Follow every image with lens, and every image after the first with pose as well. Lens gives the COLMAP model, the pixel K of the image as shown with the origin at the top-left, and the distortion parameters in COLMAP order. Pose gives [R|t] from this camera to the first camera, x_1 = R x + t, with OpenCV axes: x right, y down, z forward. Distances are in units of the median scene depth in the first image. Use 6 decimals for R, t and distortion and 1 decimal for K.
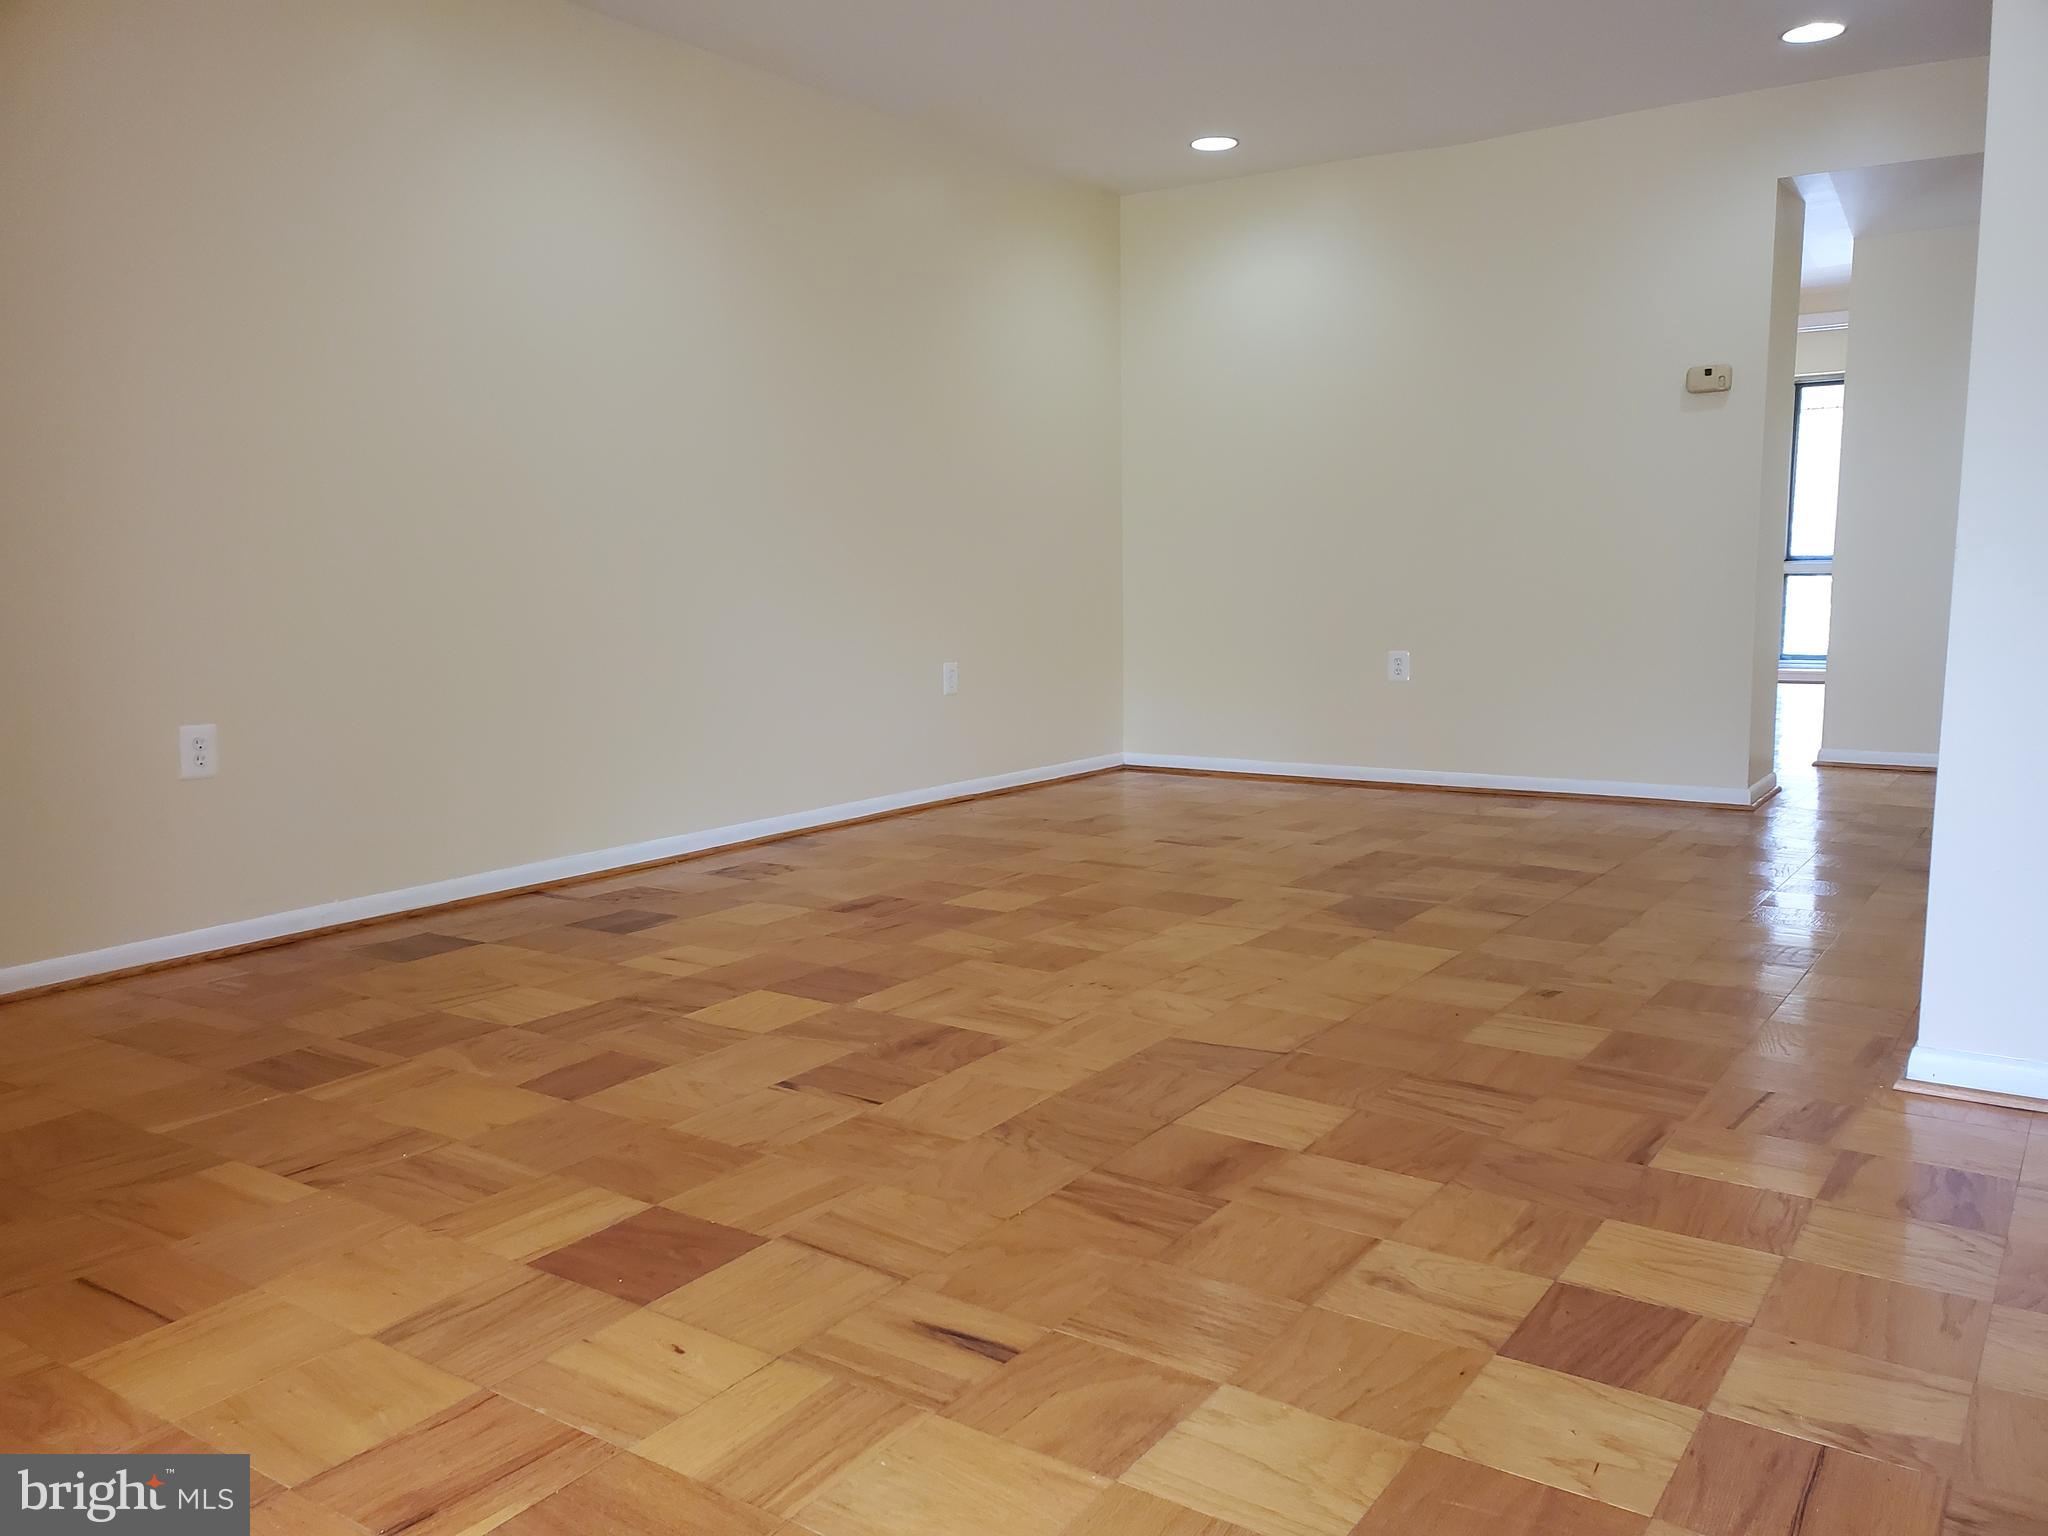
lens RADIAL K [[1584.0, 0, 1044.0], [0, 1584.0, 772.7], [0, 0, 1]] dist [0.011705, 0.006706]
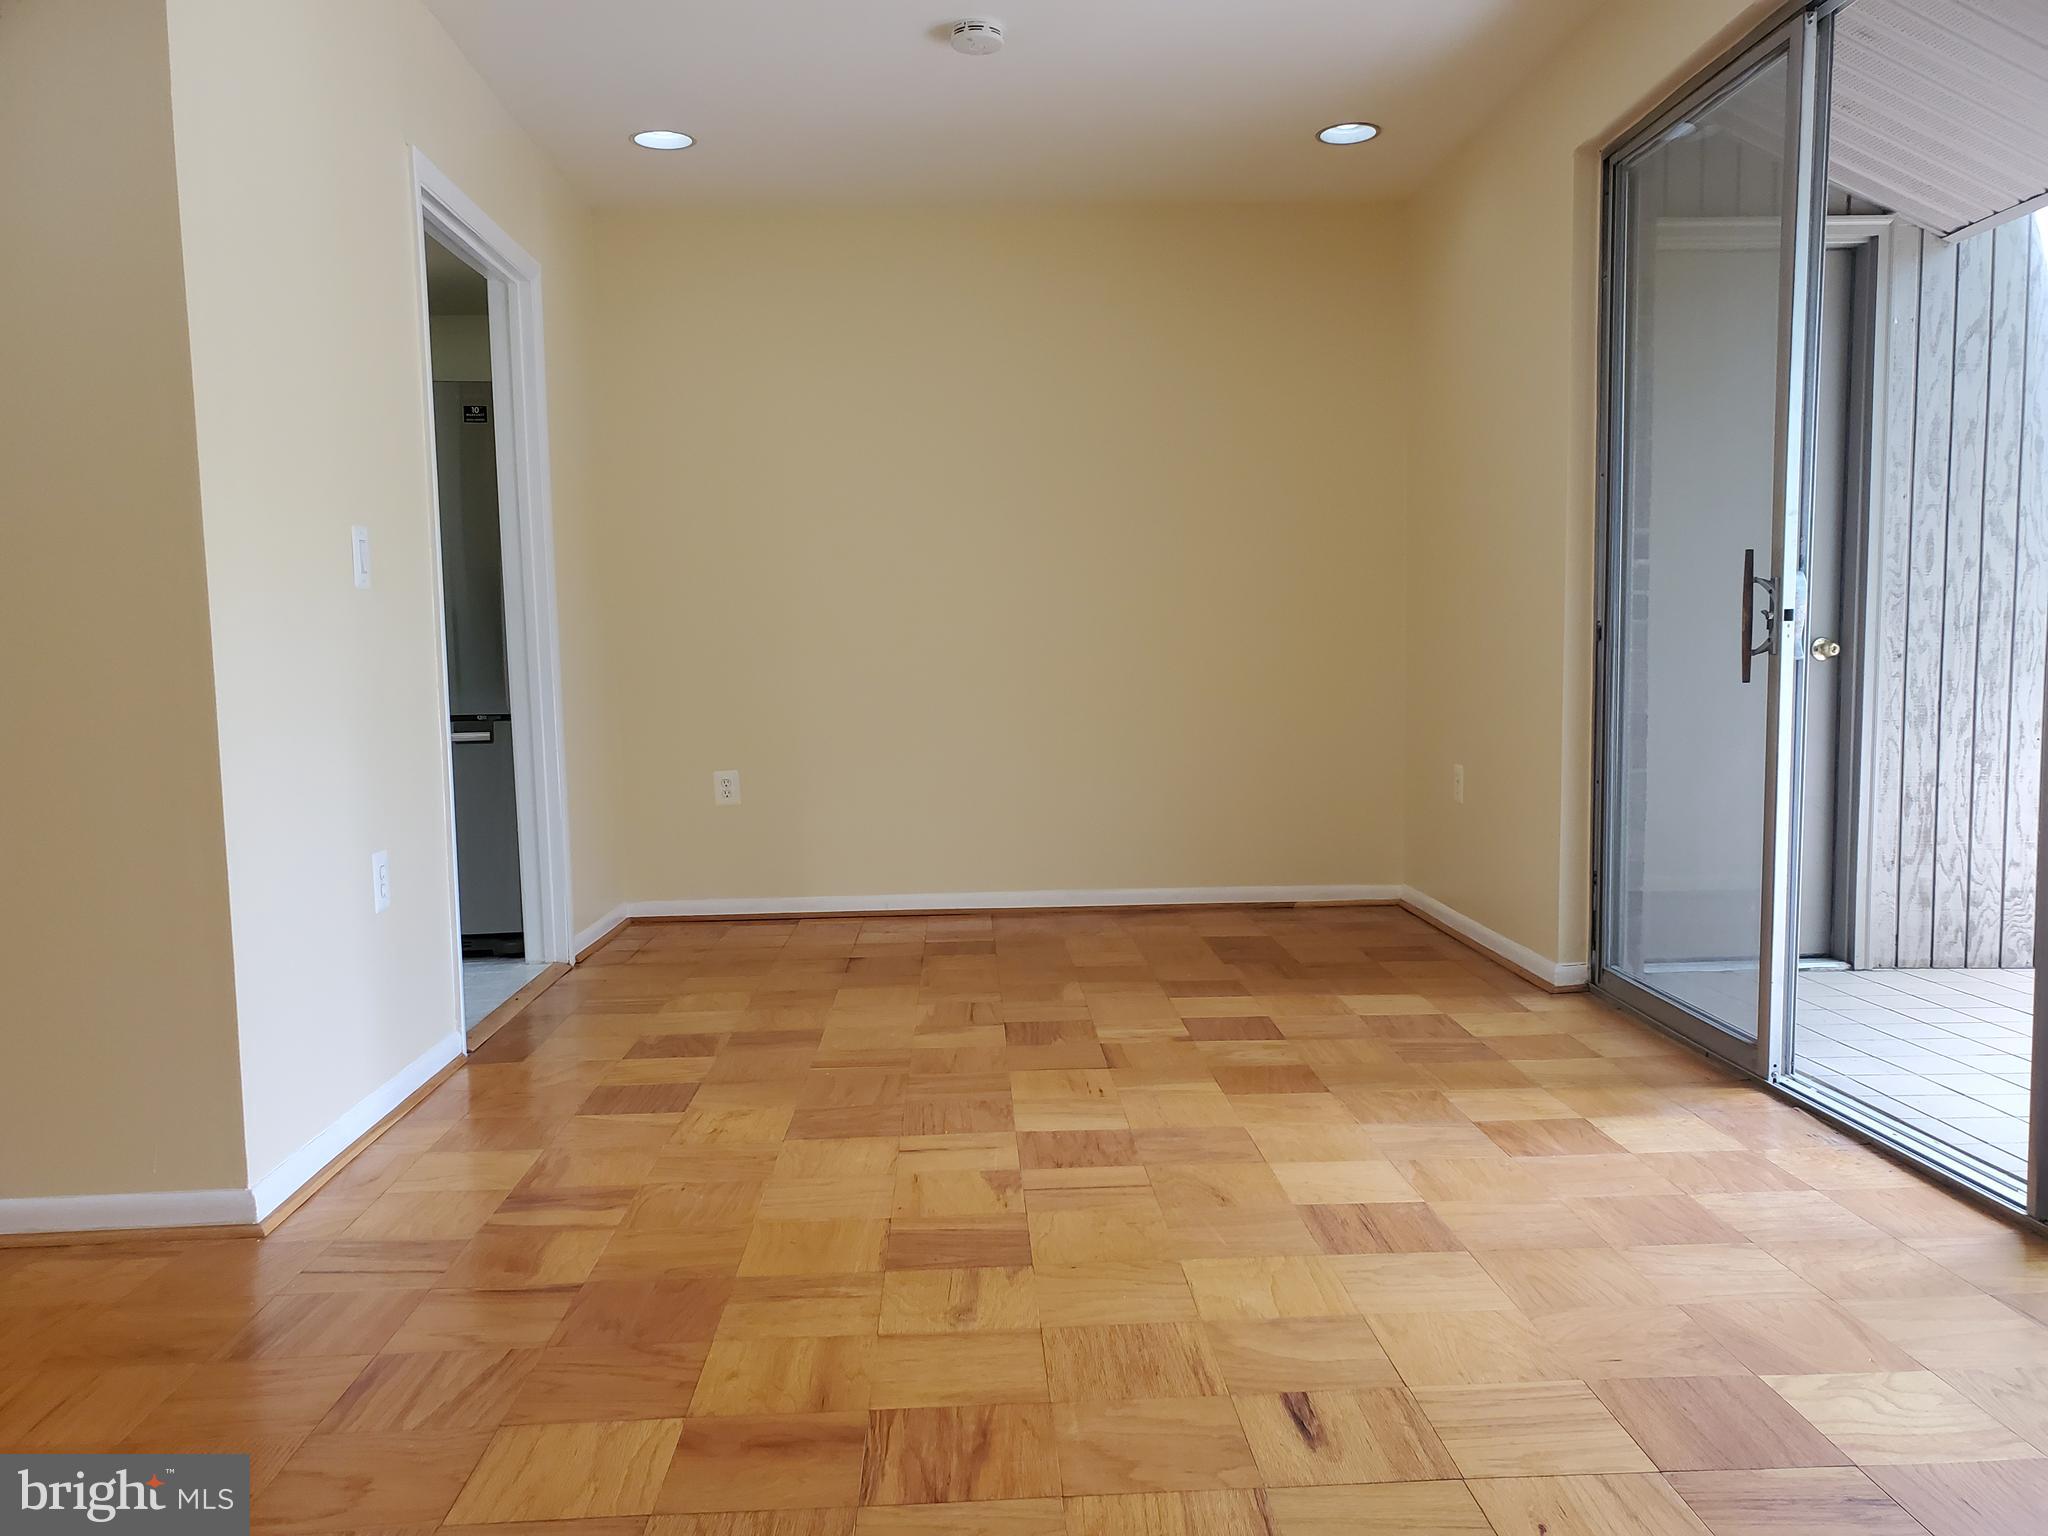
lens RADIAL K [[1612.3, 0, 1030.5], [0, 1612.3, 792.9], [0, 0, 1]] dist [0.044346, -0.003242]
pose [[-0.598683, -0.058124, 0.798874, -0.717651], [0.132674, 0.976391, 0.170466, -0.235613], [-0.789922, 0.208046, -0.576837, 1.547740]]
